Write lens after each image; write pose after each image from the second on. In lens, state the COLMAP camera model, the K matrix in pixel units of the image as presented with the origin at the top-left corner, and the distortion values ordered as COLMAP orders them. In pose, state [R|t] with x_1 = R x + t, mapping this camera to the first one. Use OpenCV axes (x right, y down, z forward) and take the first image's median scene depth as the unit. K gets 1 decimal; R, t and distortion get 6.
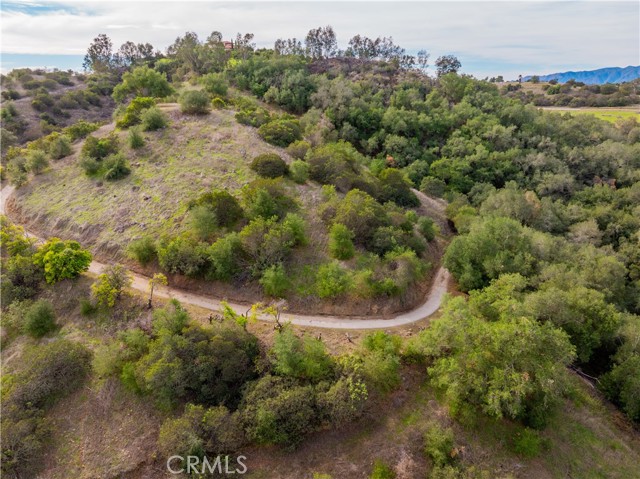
lens RADIAL K [[452.4, 0, 325.8], [0, 452.4, 240.0], [0, 0, 1]] dist [-0.034978, 0.007206]
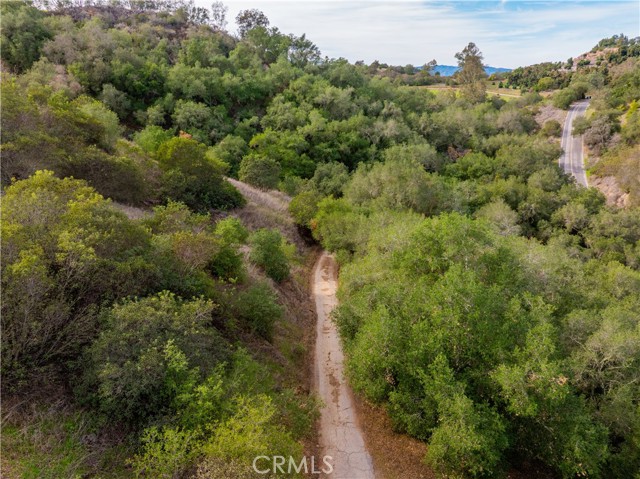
lens RADIAL K [[452.4, 0, 320.9], [0, 452.4, 237.5], [0, 0, 1]] dist [-0.034978, 0.007206]
pose [[0.920214, -0.125195, 0.370853, 0.061755], [0.127057, 0.991703, 0.019512, -0.025768], [-0.370219, 0.029164, 0.928487, 0.327949]]
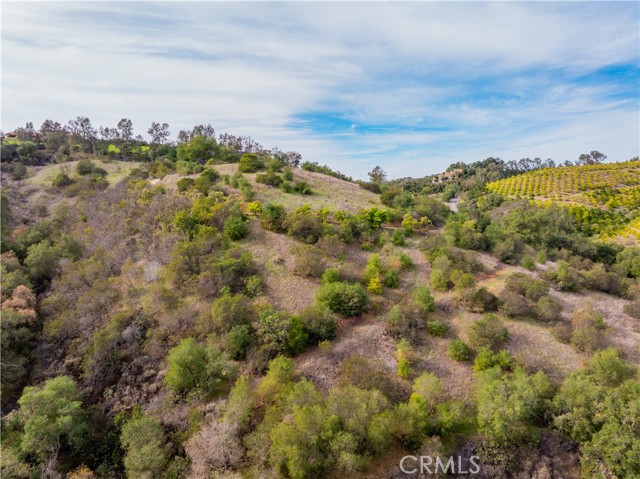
lens RADIAL K [[452.4, 0, 323.5], [0, 452.4, 242.0], [0, 0, 1]] dist [-0.034978, 0.007206]
pose [[0.771796, -0.069272, 0.632085, -2.654106], [0.214013, 0.964354, -0.155630, 0.550126], [-0.598773, 0.255389, 0.759109, -1.098743]]
